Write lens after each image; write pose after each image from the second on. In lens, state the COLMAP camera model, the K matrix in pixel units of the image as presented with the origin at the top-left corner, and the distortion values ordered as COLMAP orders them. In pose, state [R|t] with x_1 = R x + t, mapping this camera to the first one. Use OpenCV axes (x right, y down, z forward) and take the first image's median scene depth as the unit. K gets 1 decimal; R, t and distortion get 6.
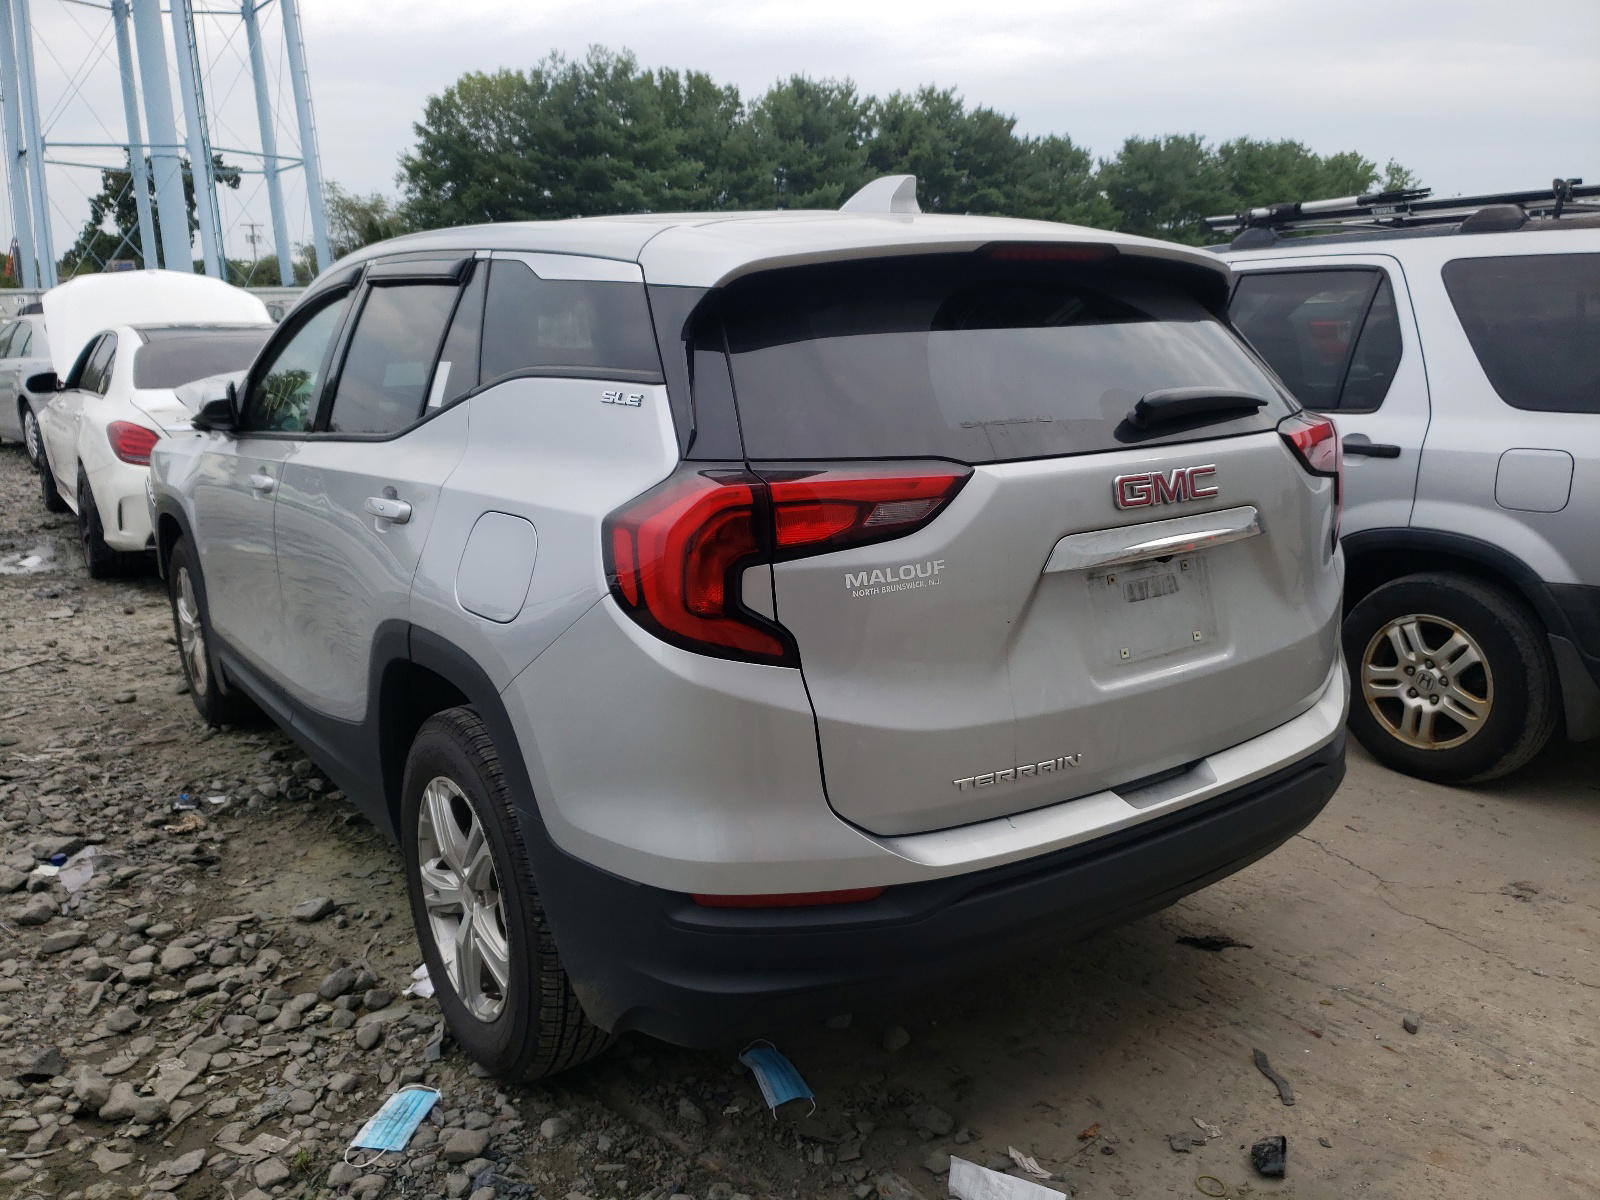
lens RADIAL K [[1221.4, 0, 795.0], [0, 1221.4, 609.8], [0, 0, 1]] dist [-0.004582, -0.006731]
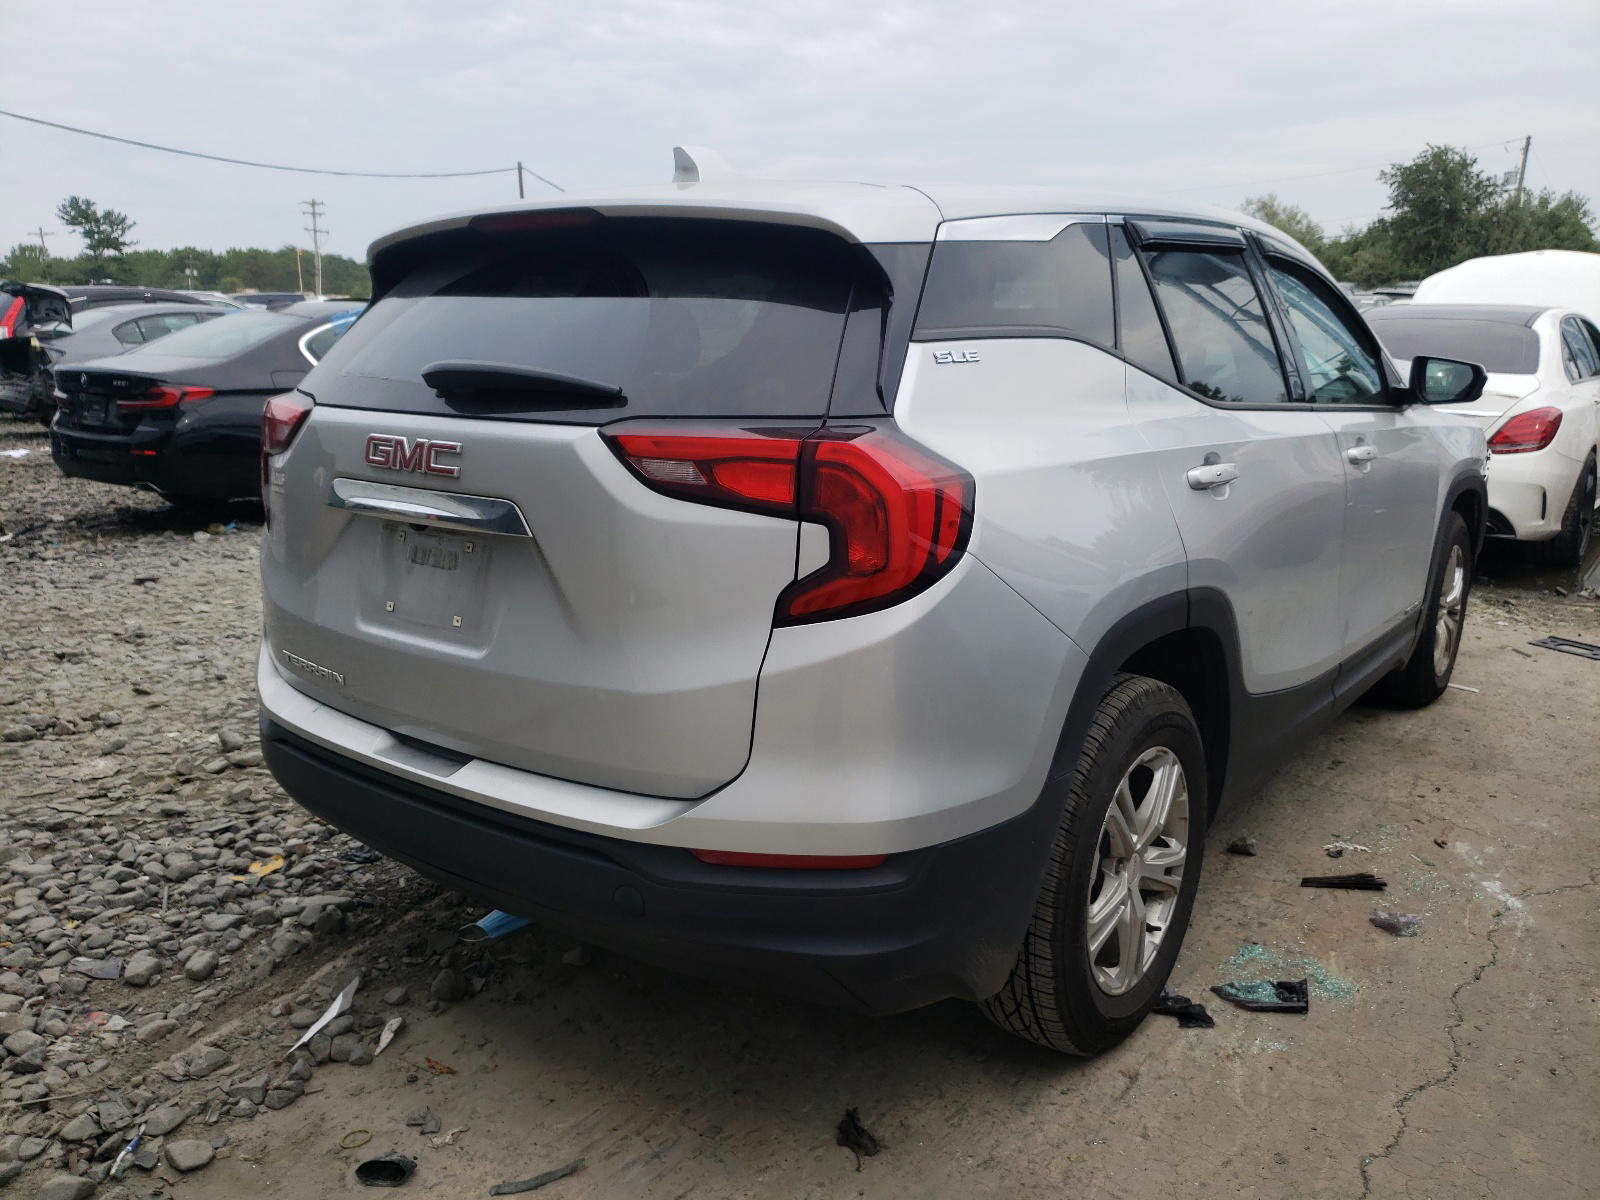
lens RADIAL K [[1221.4, 0, 793.9], [0, 1221.4, 590.9], [0, 0, 1]] dist [-0.004582, -0.006731]
pose [[0.333850, 0.243994, -0.910500, 1.297673], [-0.231710, 0.957524, 0.171635, -0.229651], [0.913704, 0.153672, 0.376205, 0.892531]]
